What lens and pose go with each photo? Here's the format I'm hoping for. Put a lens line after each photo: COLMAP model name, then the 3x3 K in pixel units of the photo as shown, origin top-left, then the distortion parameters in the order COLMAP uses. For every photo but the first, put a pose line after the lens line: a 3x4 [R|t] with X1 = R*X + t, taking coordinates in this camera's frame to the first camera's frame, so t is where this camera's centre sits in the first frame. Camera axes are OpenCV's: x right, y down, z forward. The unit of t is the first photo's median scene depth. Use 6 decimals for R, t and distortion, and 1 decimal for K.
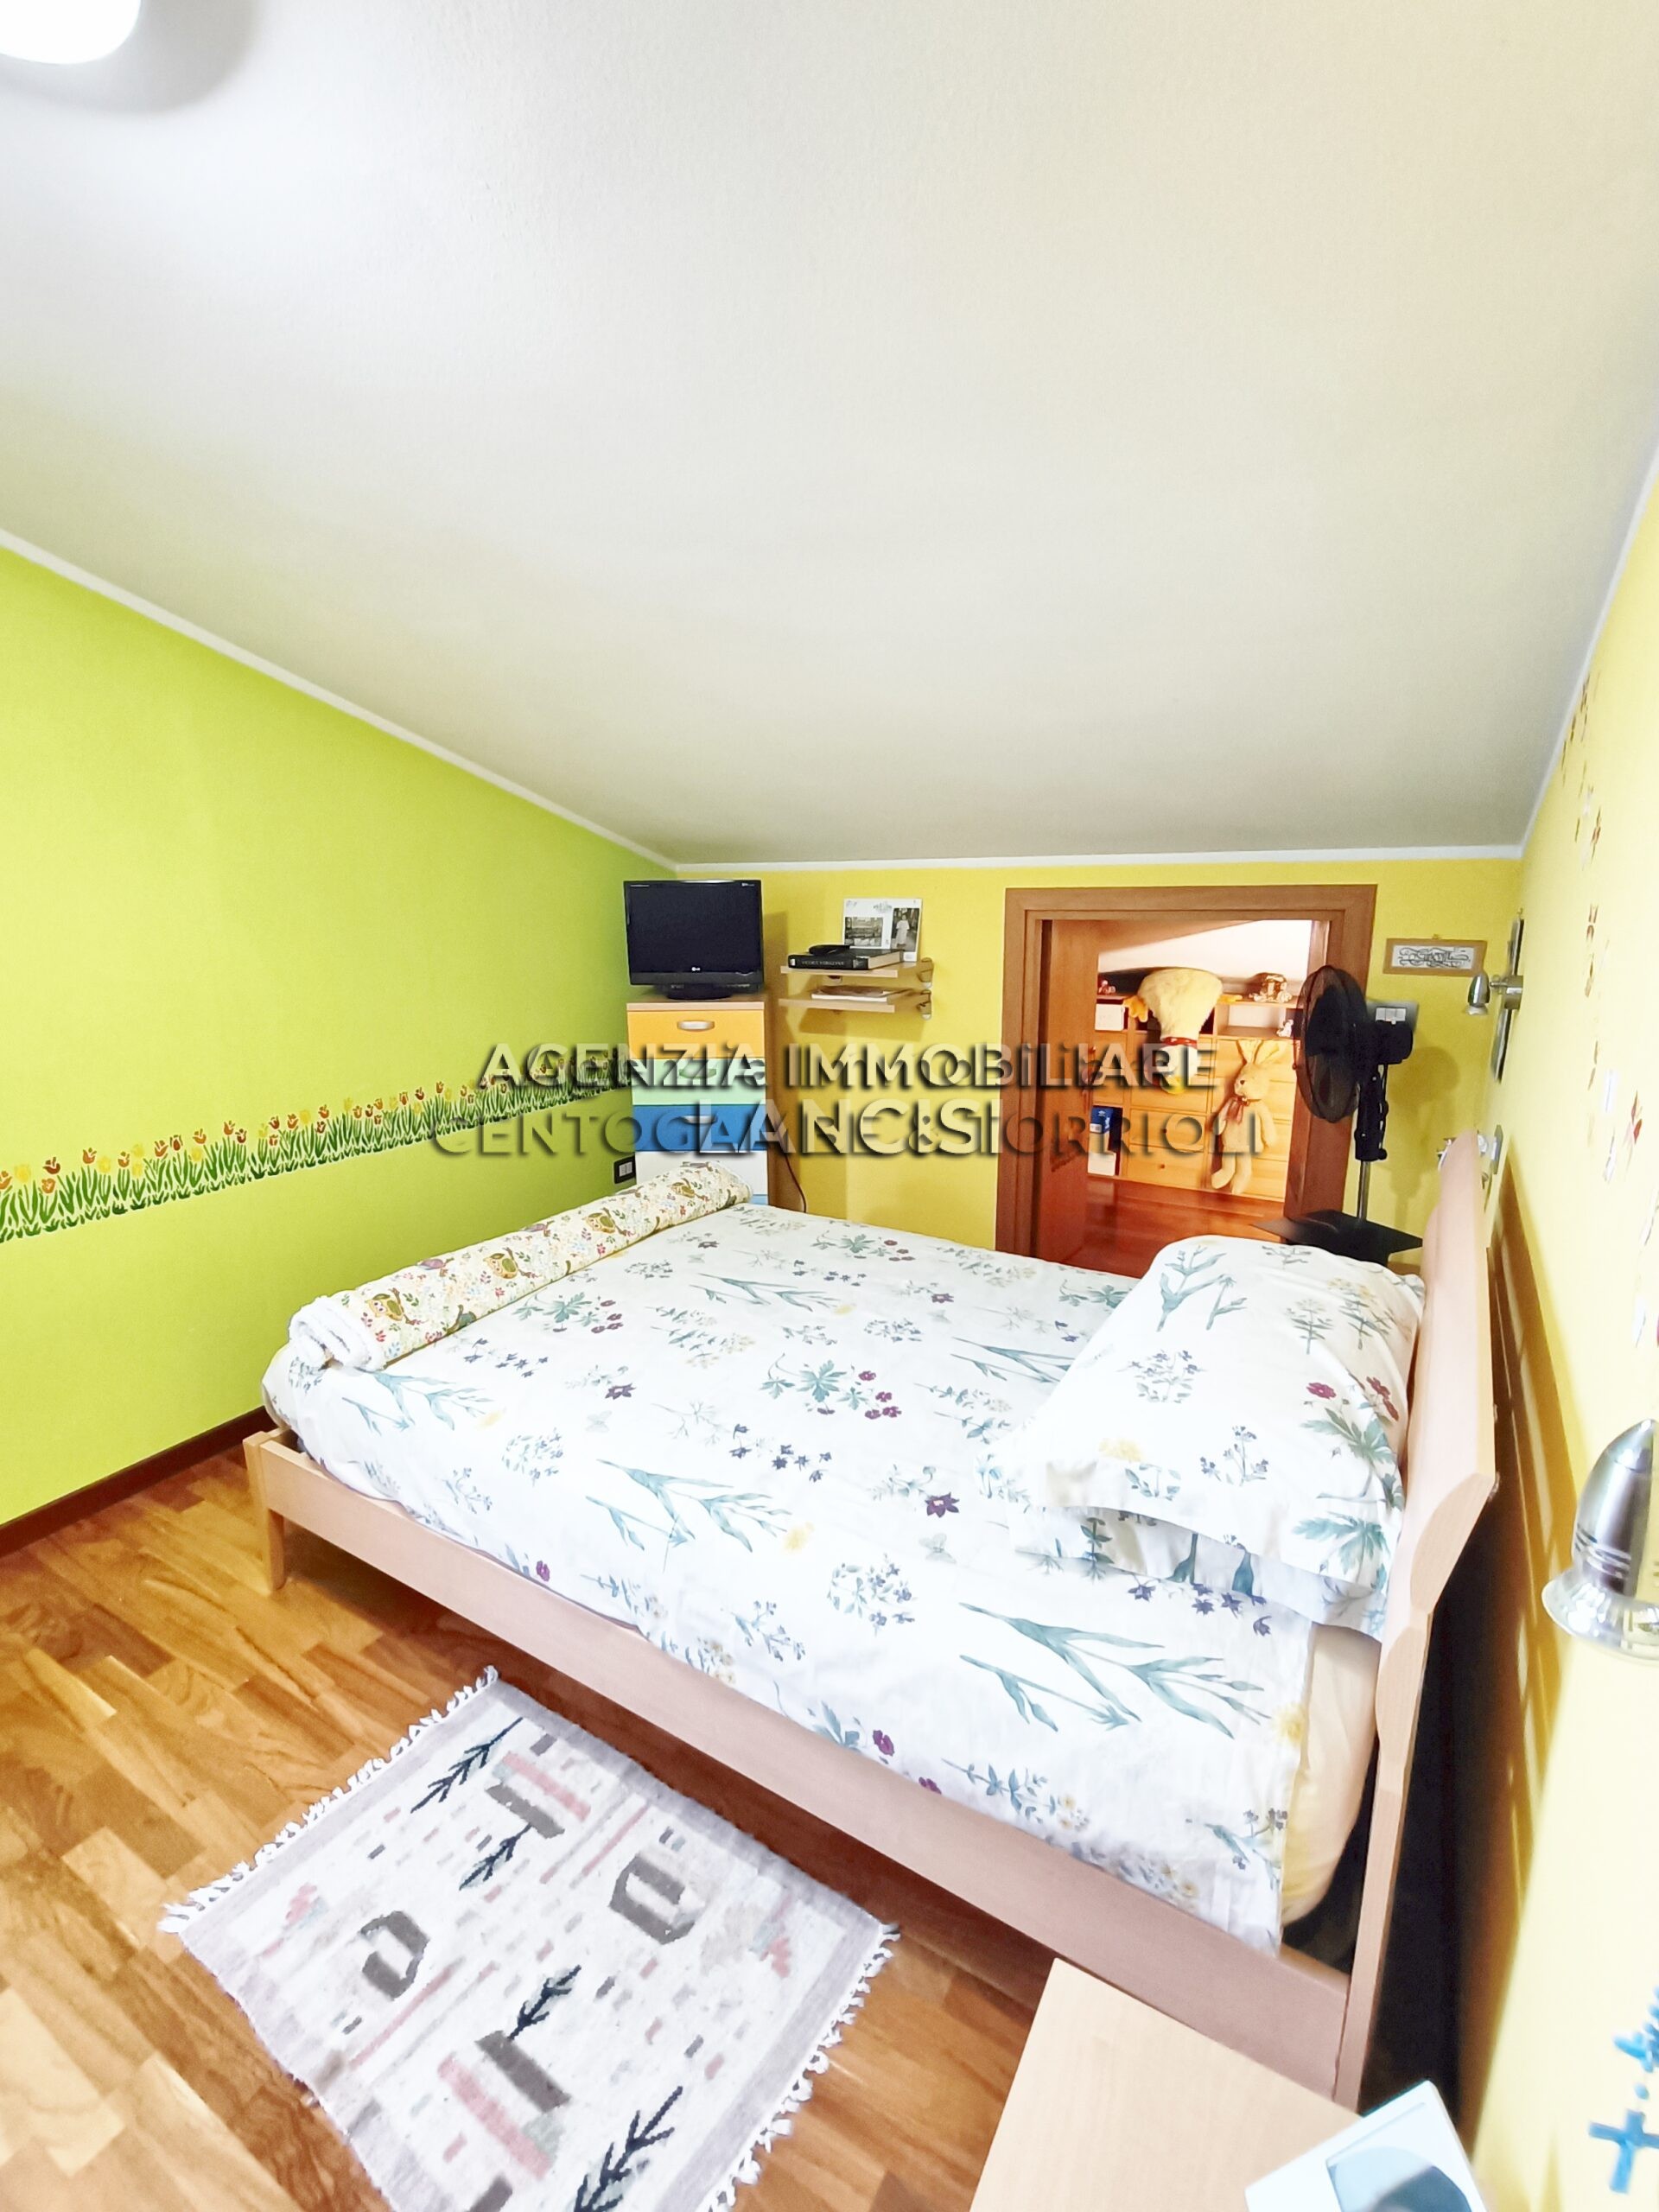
lens RADIAL K [[1008.9, 0, 829.6], [0, 1008.9, 1108.8], [0, 0, 1]] dist [-0.002204, 0.000210]
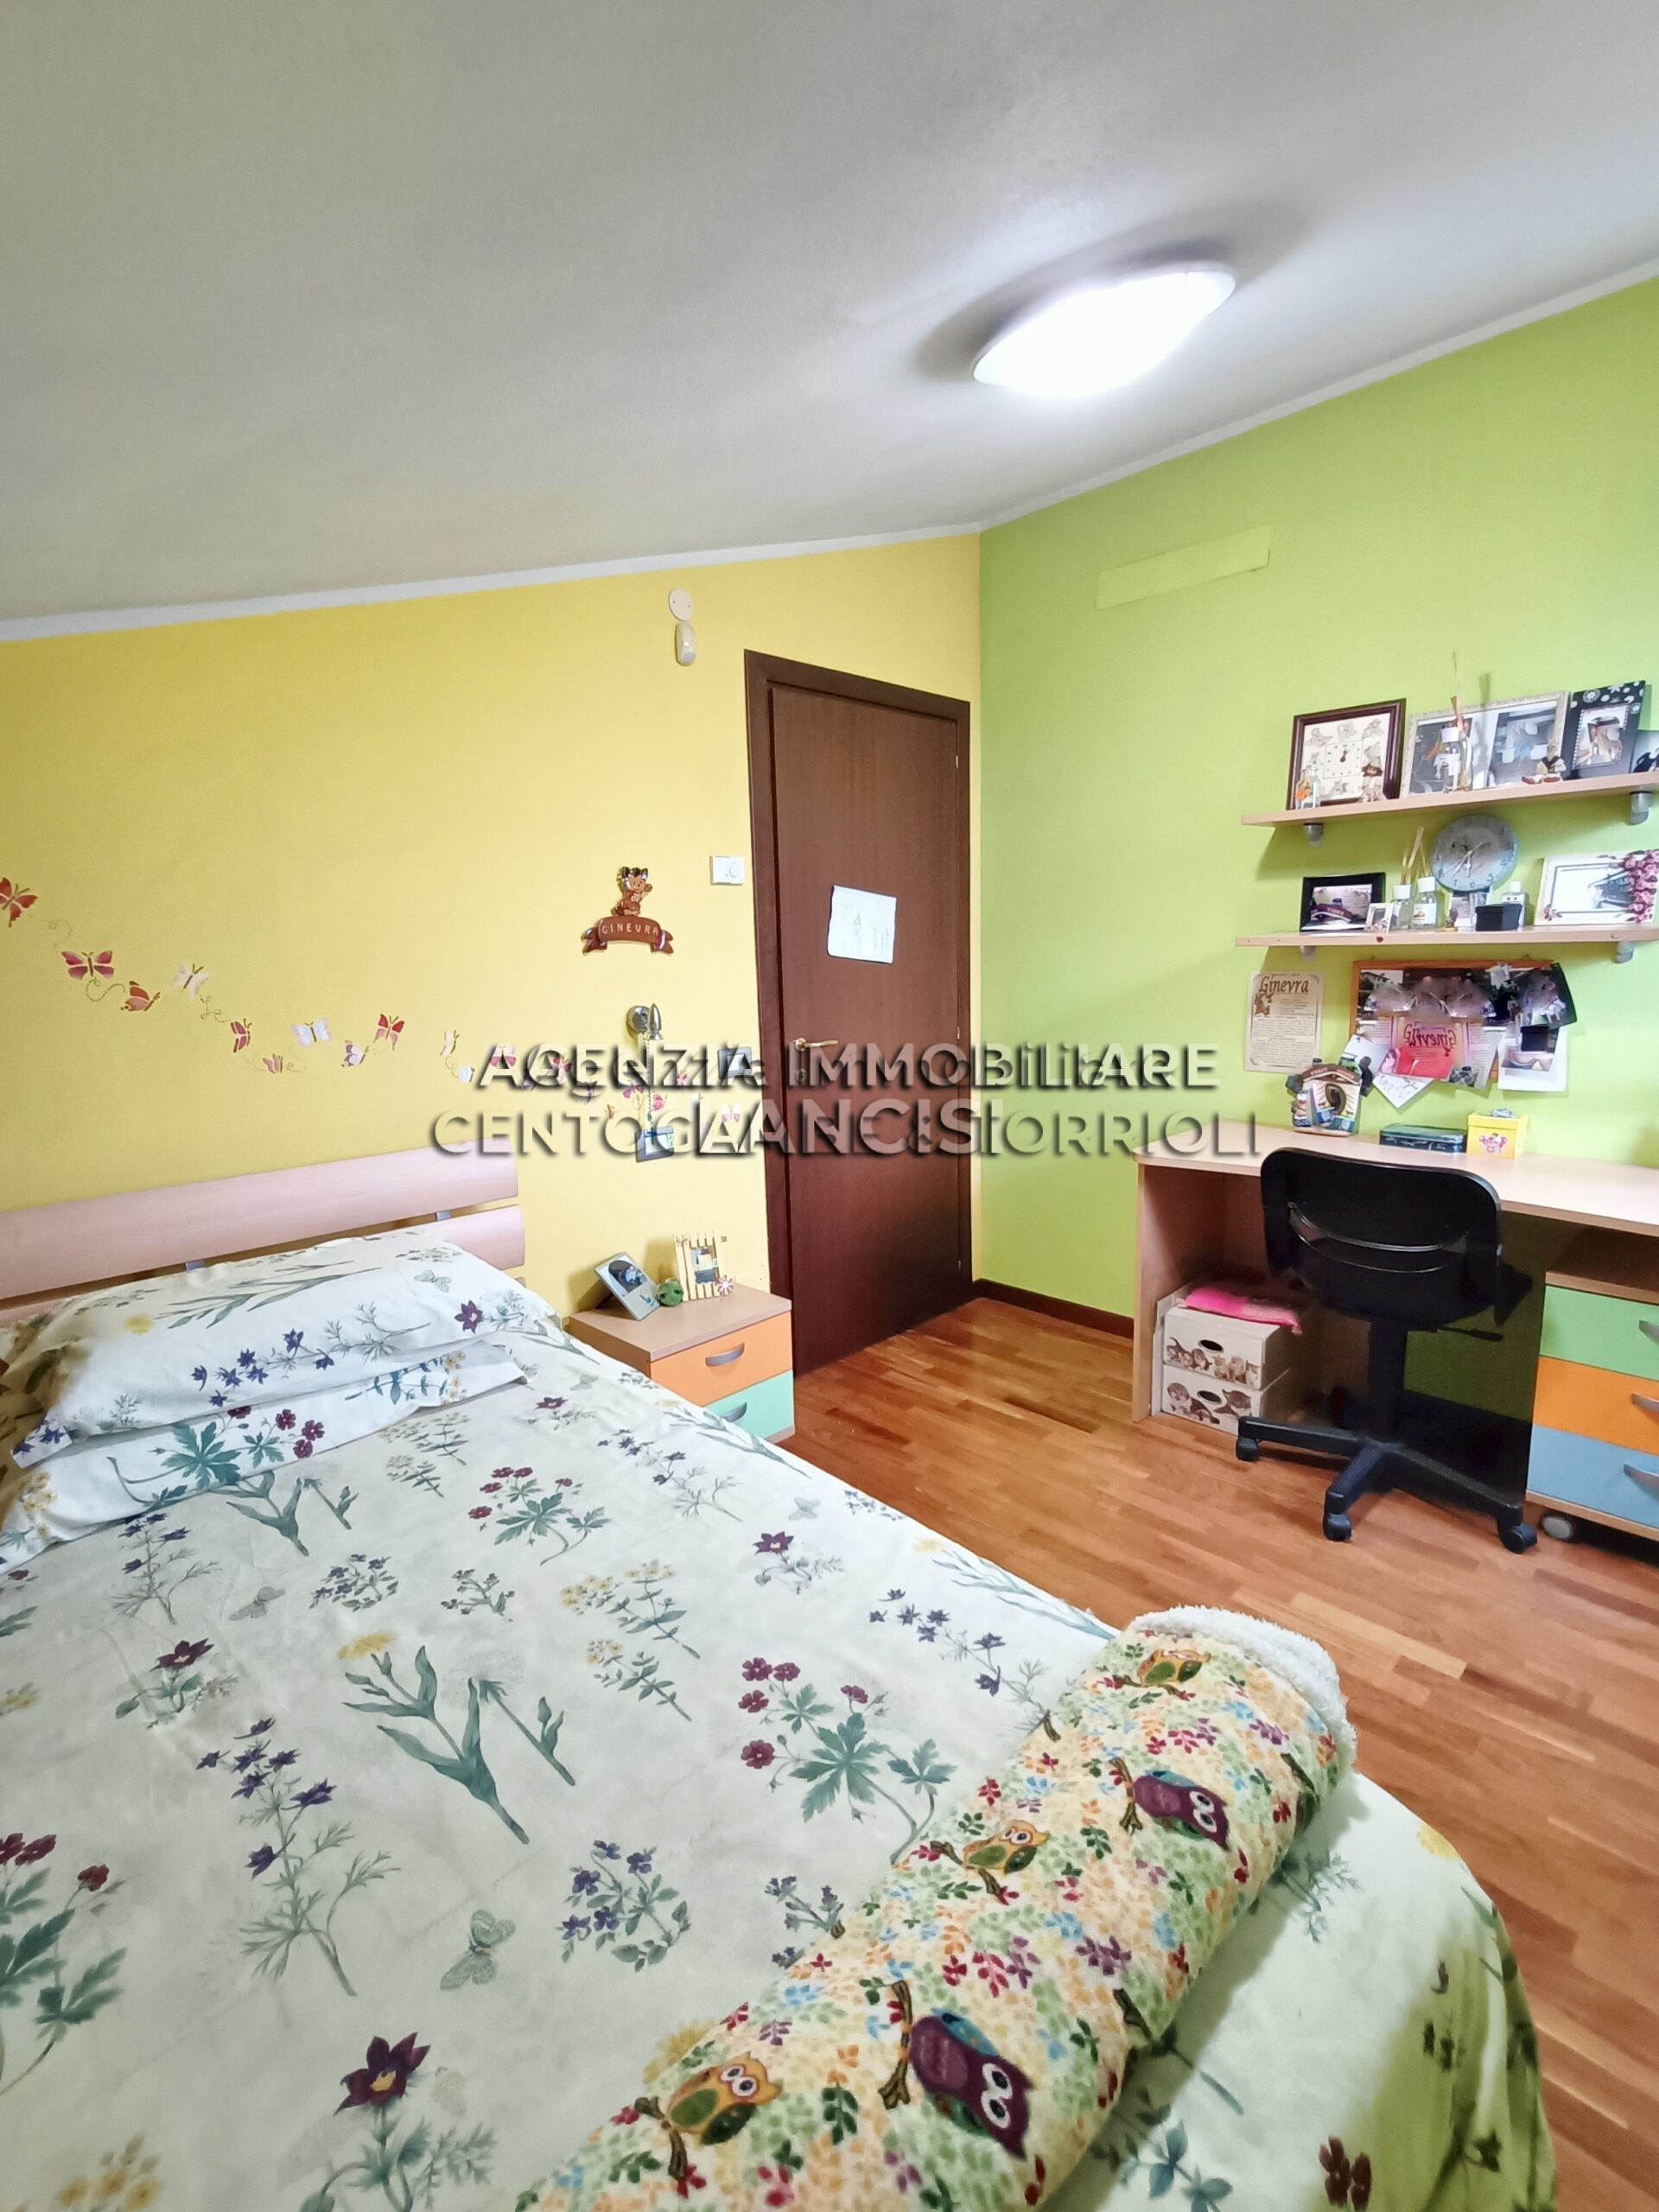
lens RADIAL K [[1008.9, 0, 829.7], [0, 1008.9, 1109.9], [0, 0, 1]] dist [-0.002204, 0.000210]
pose [[-0.968013, -0.002176, 0.250892, -0.419355], [0.093174, 0.925337, 0.367519, -0.294077], [-0.232959, 0.379140, -0.895535, 1.473481]]
